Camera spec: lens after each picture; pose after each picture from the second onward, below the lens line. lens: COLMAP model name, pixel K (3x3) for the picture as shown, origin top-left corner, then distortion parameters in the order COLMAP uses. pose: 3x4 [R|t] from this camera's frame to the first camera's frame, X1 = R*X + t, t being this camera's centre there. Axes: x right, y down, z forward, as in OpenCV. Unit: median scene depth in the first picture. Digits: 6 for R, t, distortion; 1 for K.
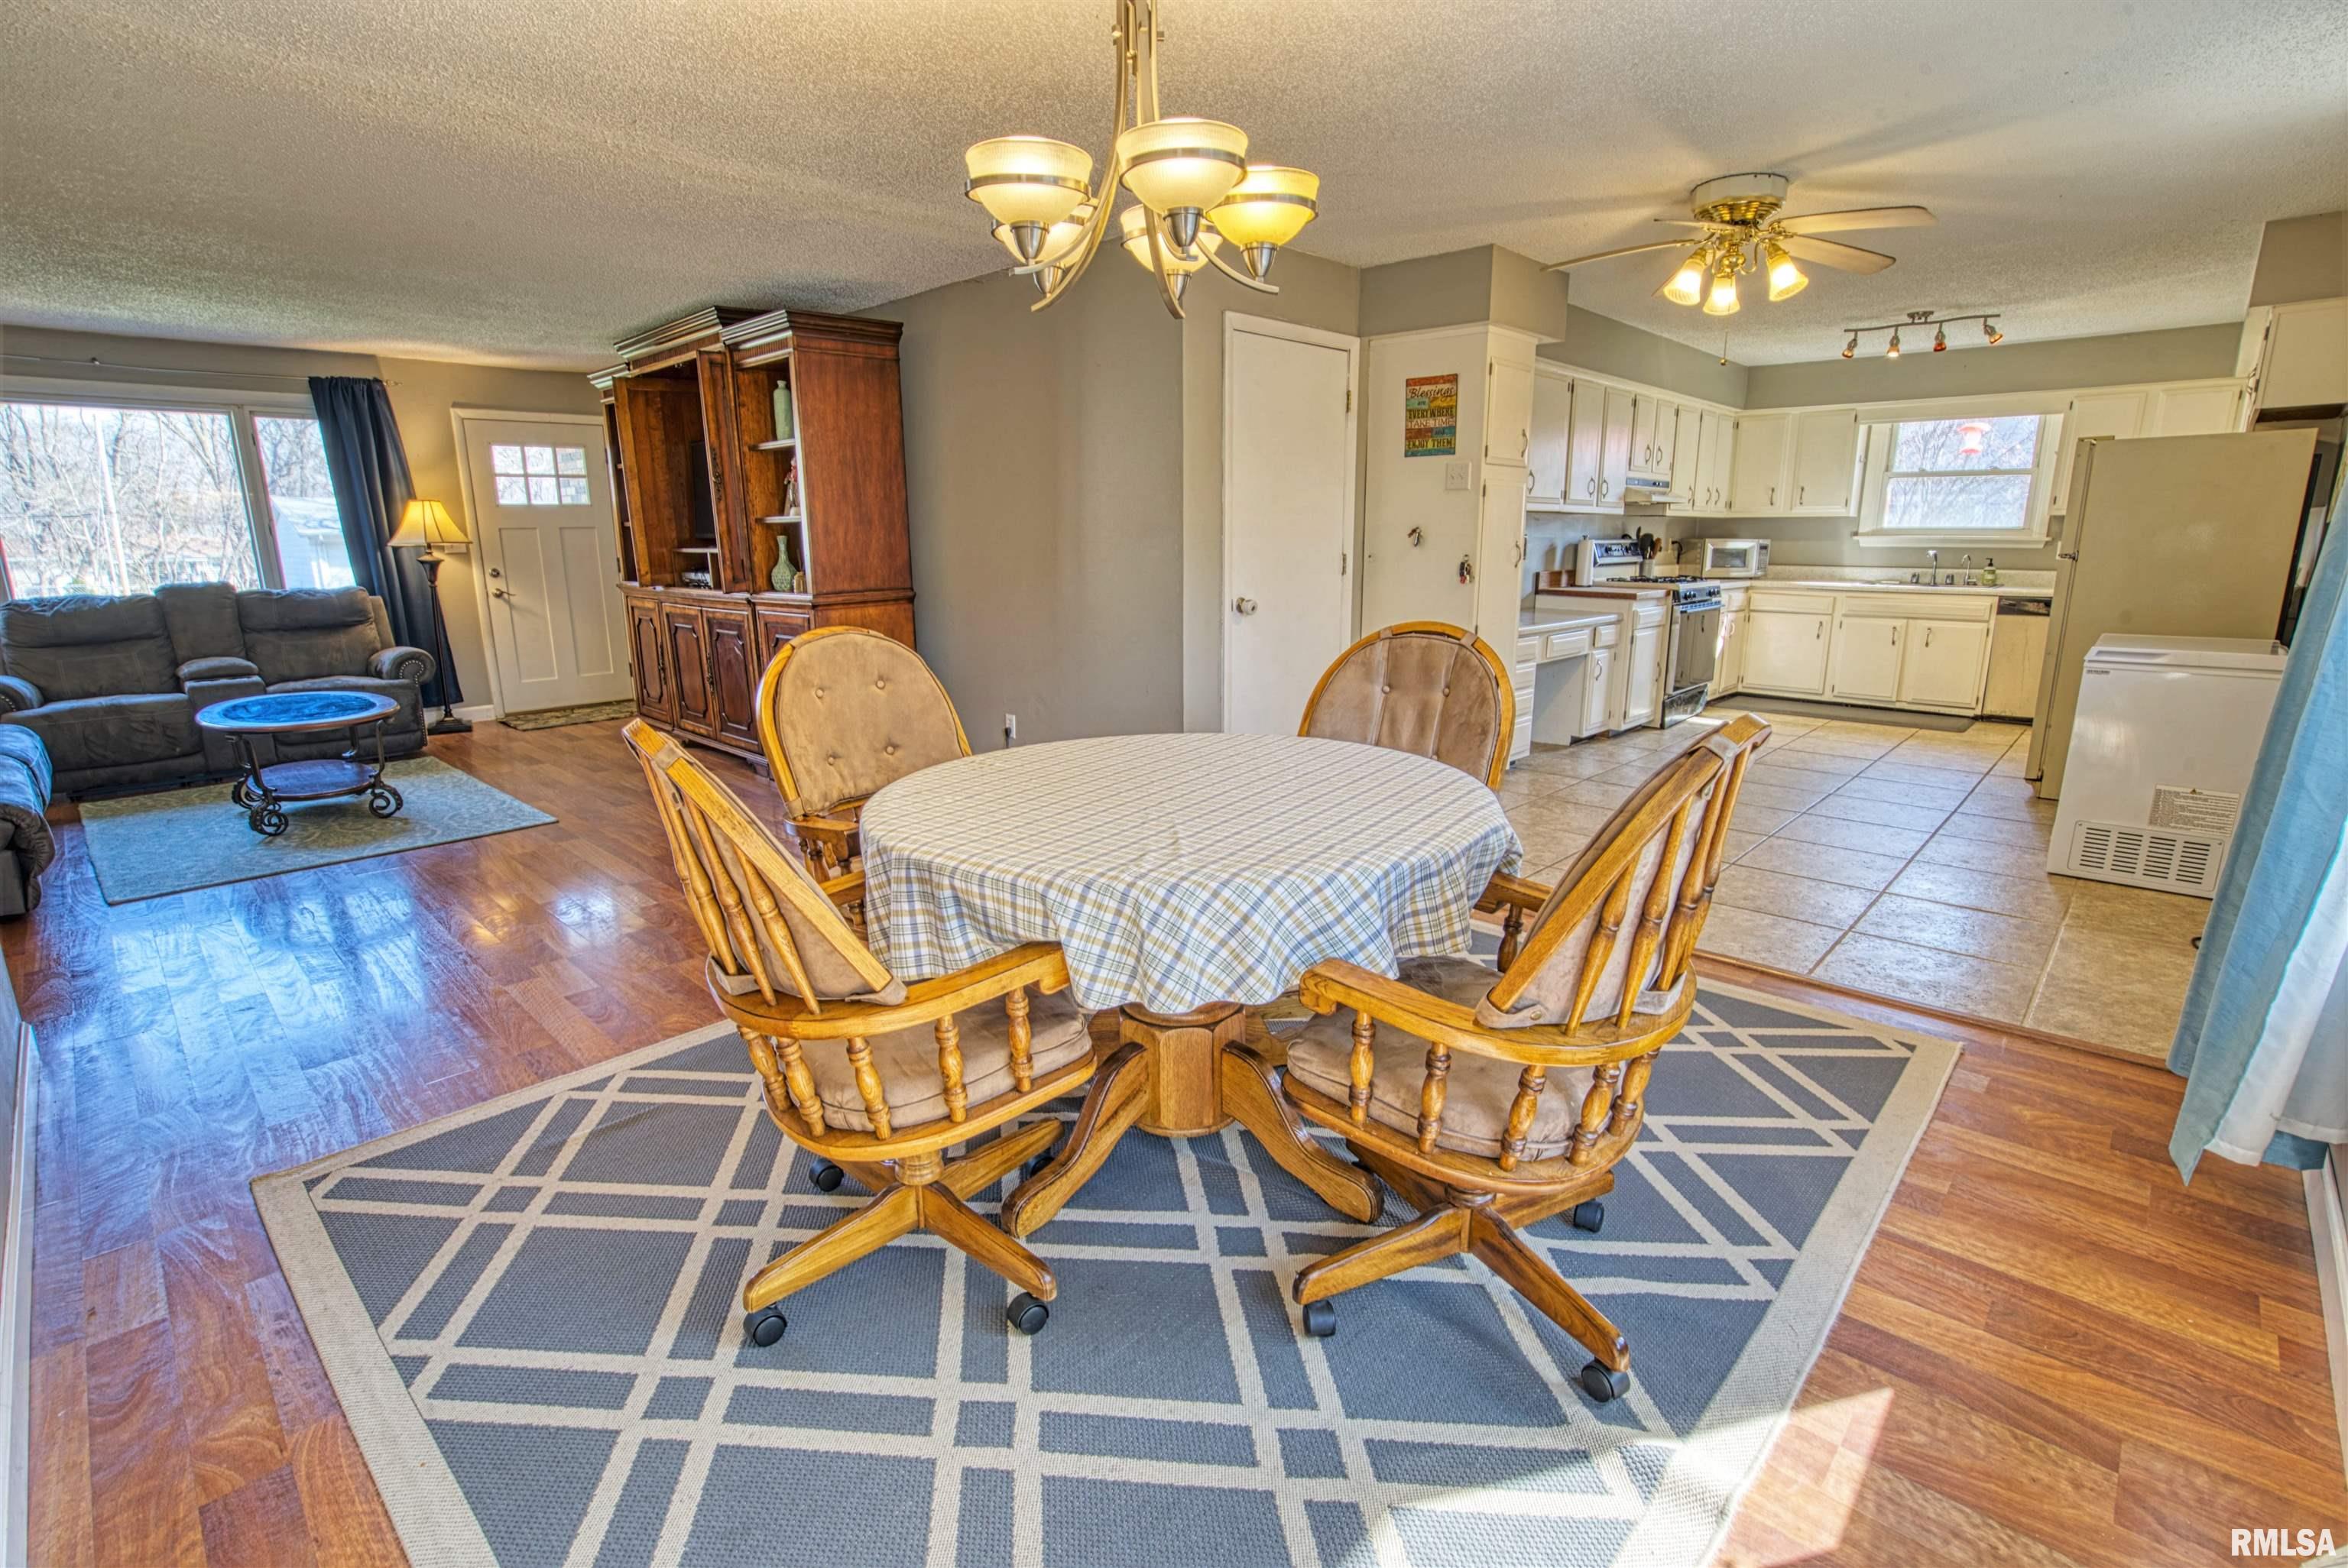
lens RADIAL K [[1103.3, 0, 1180.1], [0, 1103.3, 780.4], [0, 0, 1]] dist [-0.041216, 0.022132]
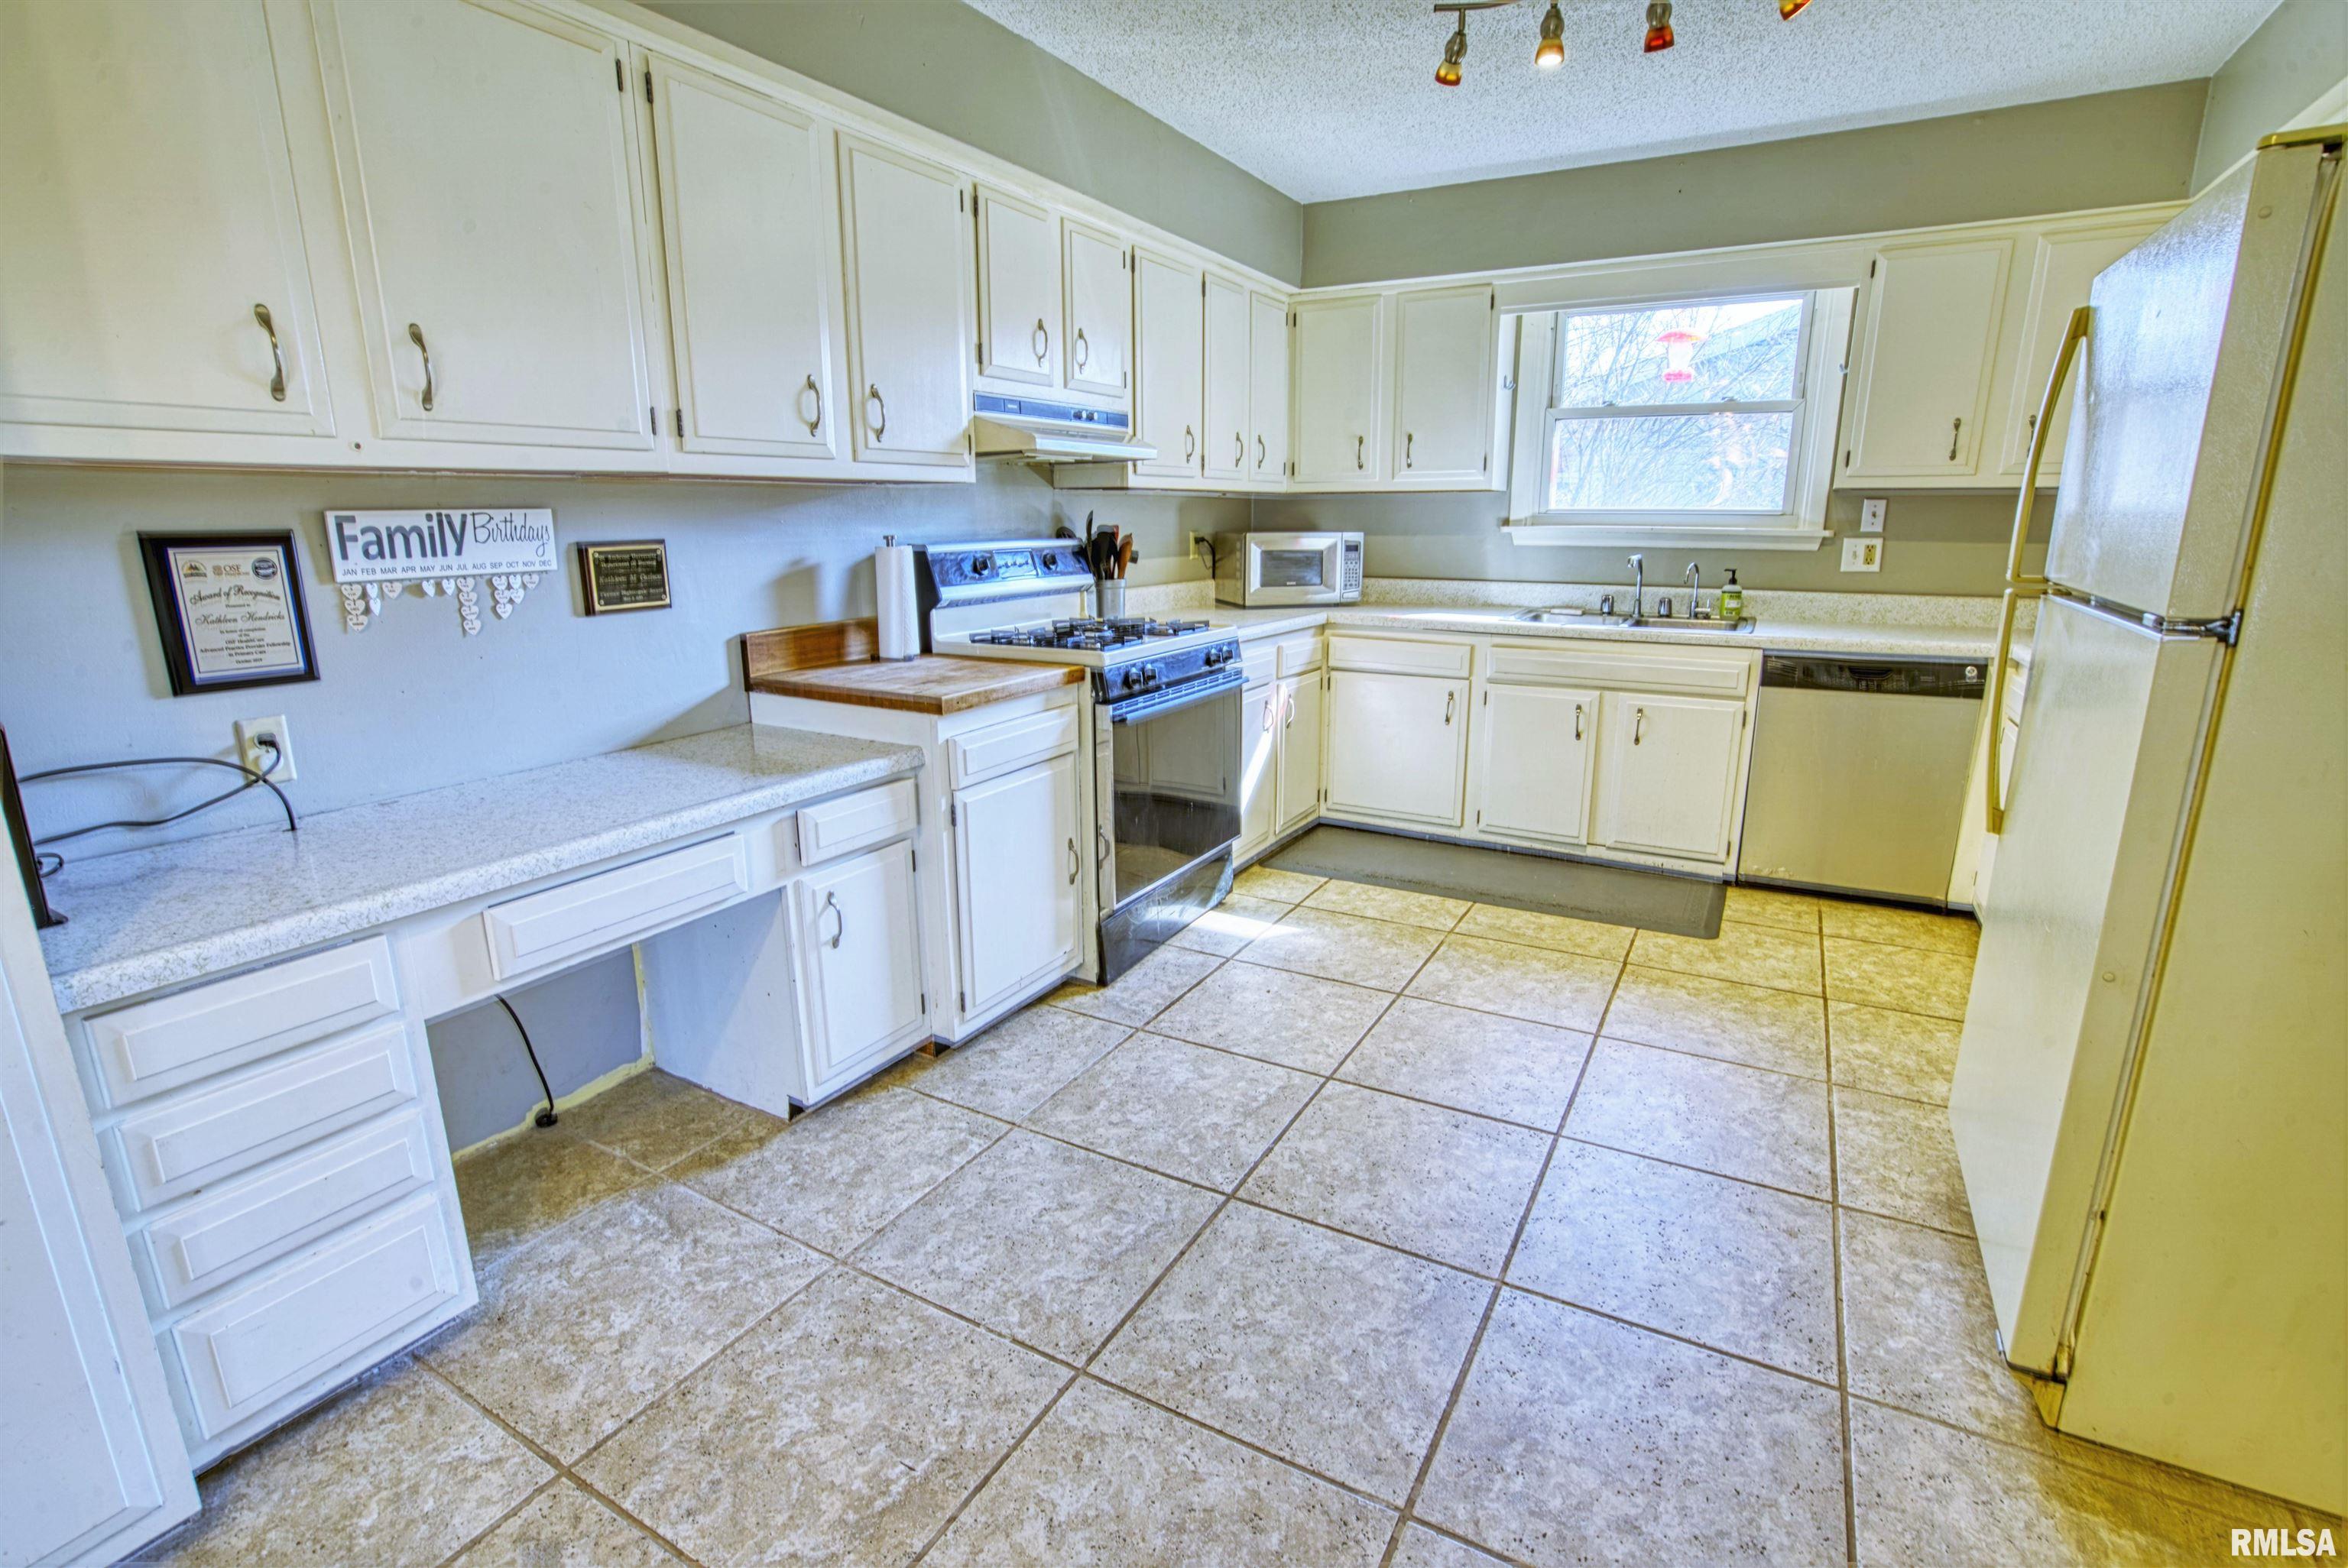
lens RADIAL K [[1096.3, 0, 1169.5], [0, 1096.3, 787.2], [0, 0, 1]] dist [-0.058621, 0.027002]
pose [[0.972866, -0.059161, 0.223676, 0.356897], [0.054148, 0.998127, 0.028484, -0.129408], [-0.224942, -0.015600, 0.974247, 0.550700]]
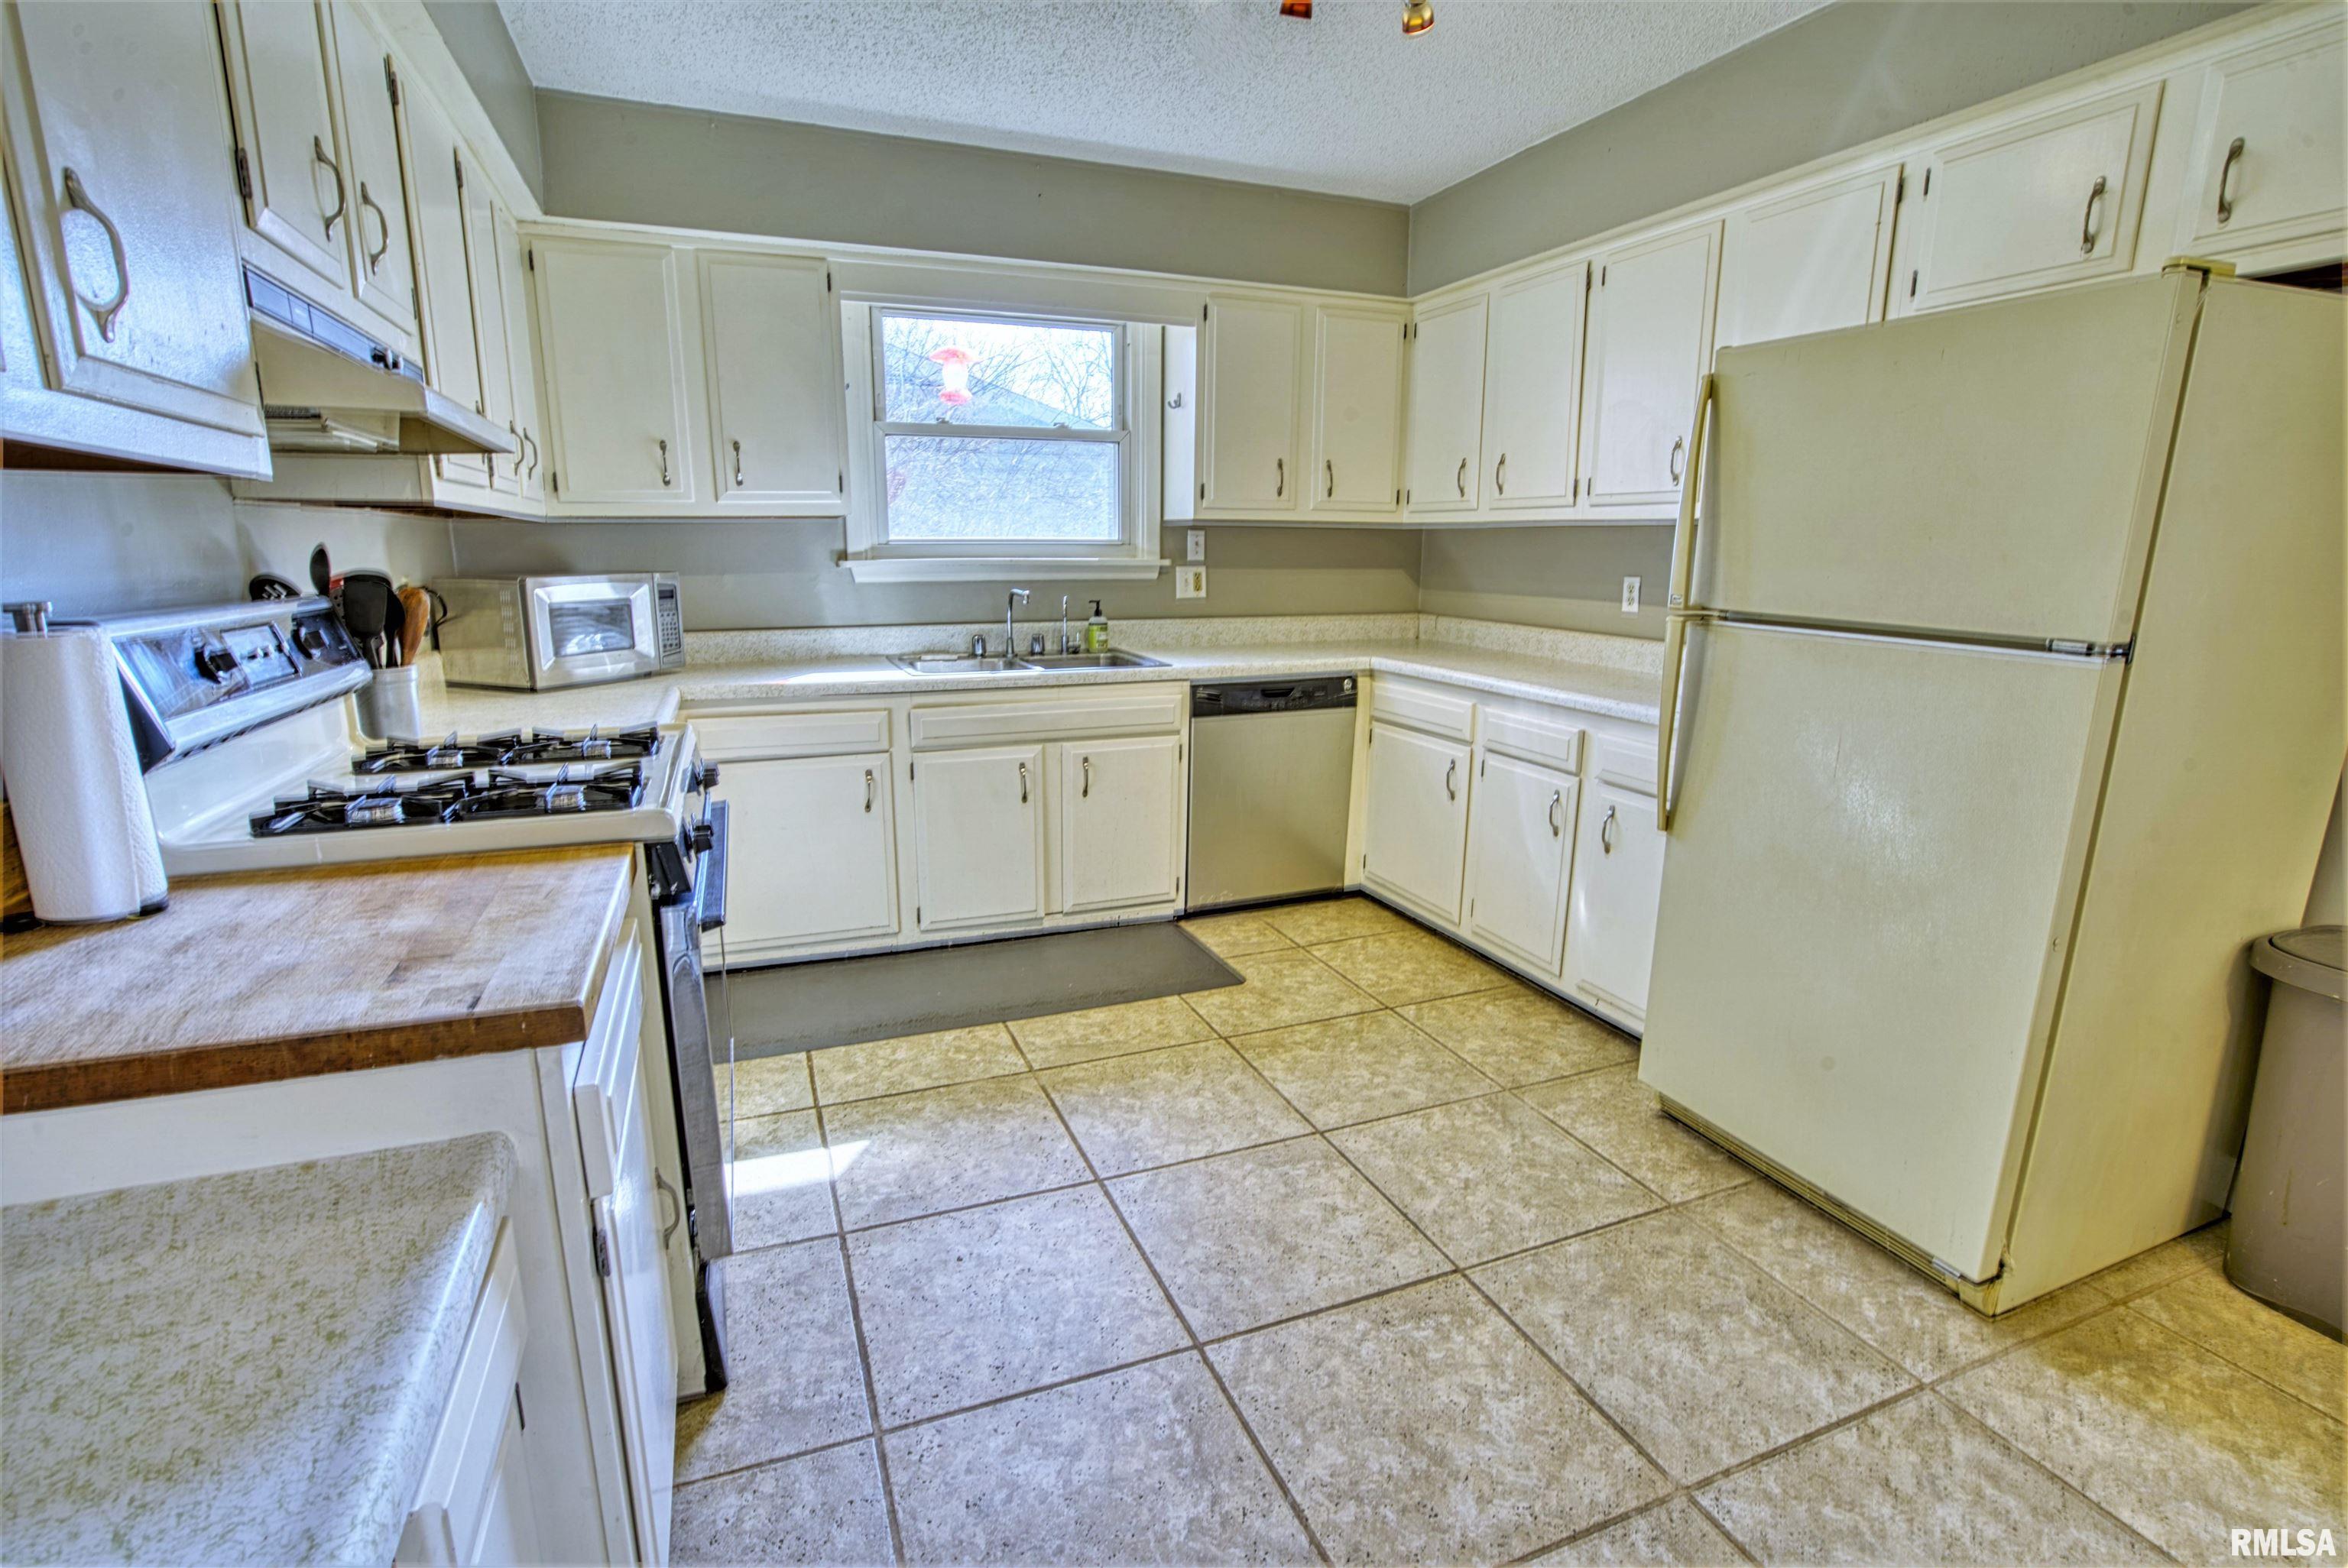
lens RADIAL K [[1096.3, 0, 1169.5], [0, 1096.3, 787.2], [0, 0, 1]] dist [-0.058621, 0.027002]
pose [[0.428958, -0.192926, 0.882482, 0.287284], [0.194764, 0.973702, 0.118197, -0.175583], [-0.882078, 0.121174, 0.455253, 0.753428]]
